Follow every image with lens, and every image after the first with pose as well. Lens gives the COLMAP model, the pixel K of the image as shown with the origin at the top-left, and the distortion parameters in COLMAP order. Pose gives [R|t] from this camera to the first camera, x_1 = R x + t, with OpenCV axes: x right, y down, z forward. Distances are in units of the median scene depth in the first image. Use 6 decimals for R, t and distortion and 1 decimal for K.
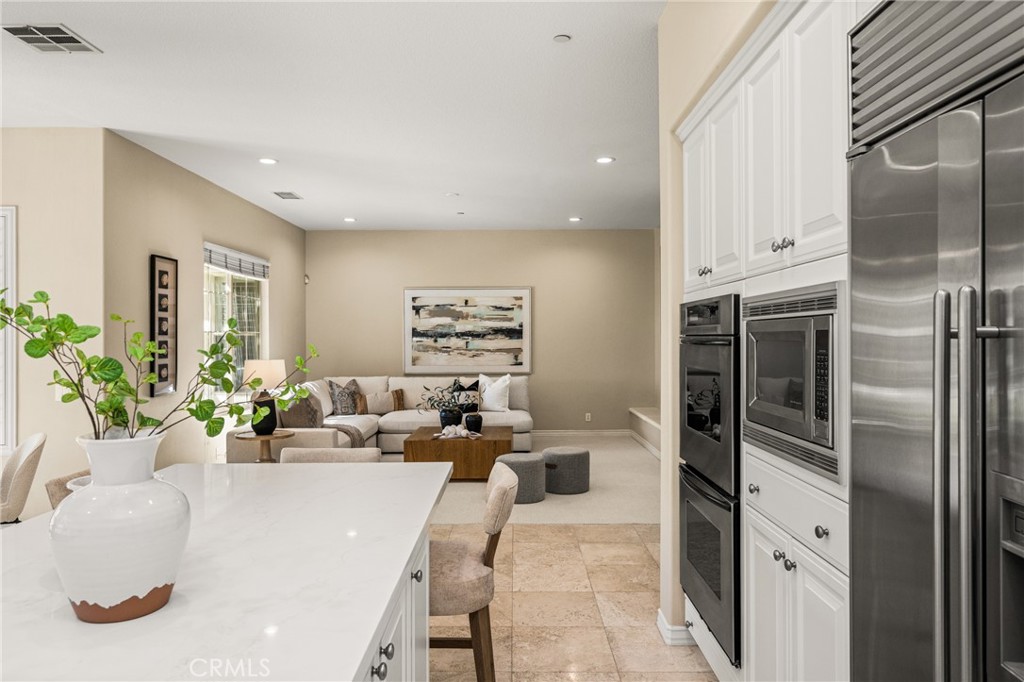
lens RADIAL K [[682.3, 0, 513.3], [0, 682.3, 332.7], [0, 0, 1]] dist [-0.005935, 0.005617]
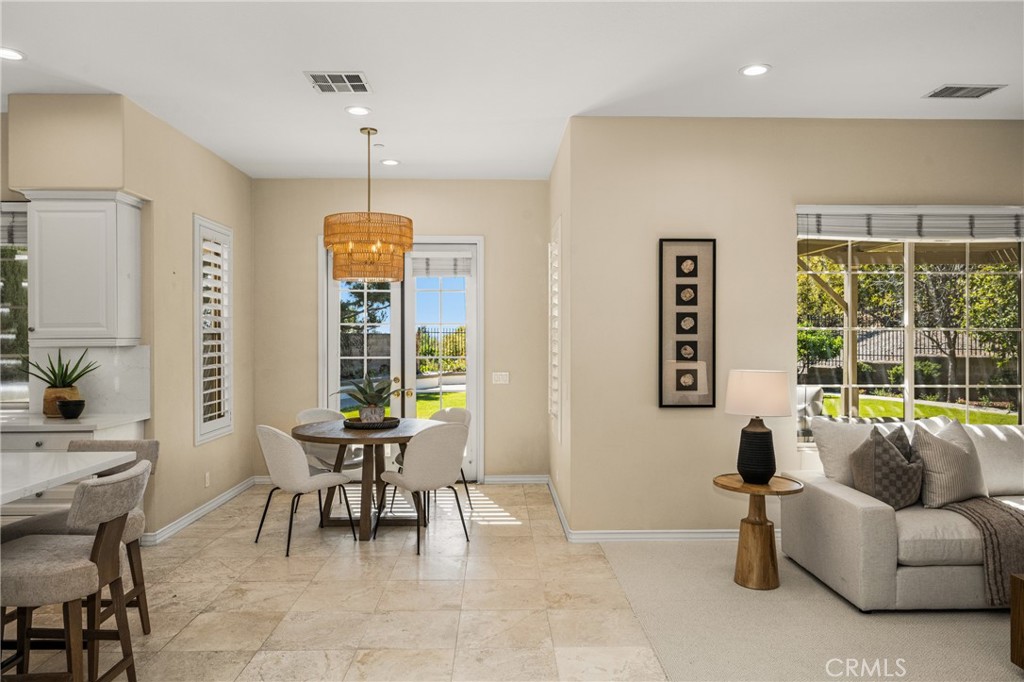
lens RADIAL K [[682.3, 0, 513.9], [0, 682.3, 338.5], [0, 0, 1]] dist [-0.005935, 0.005617]
pose [[0.024442, 0.006017, -0.999683, 0.203850], [0.007512, 0.999953, 0.006203, 0.001635], [0.999673, -0.007661, 0.024396, 0.514791]]
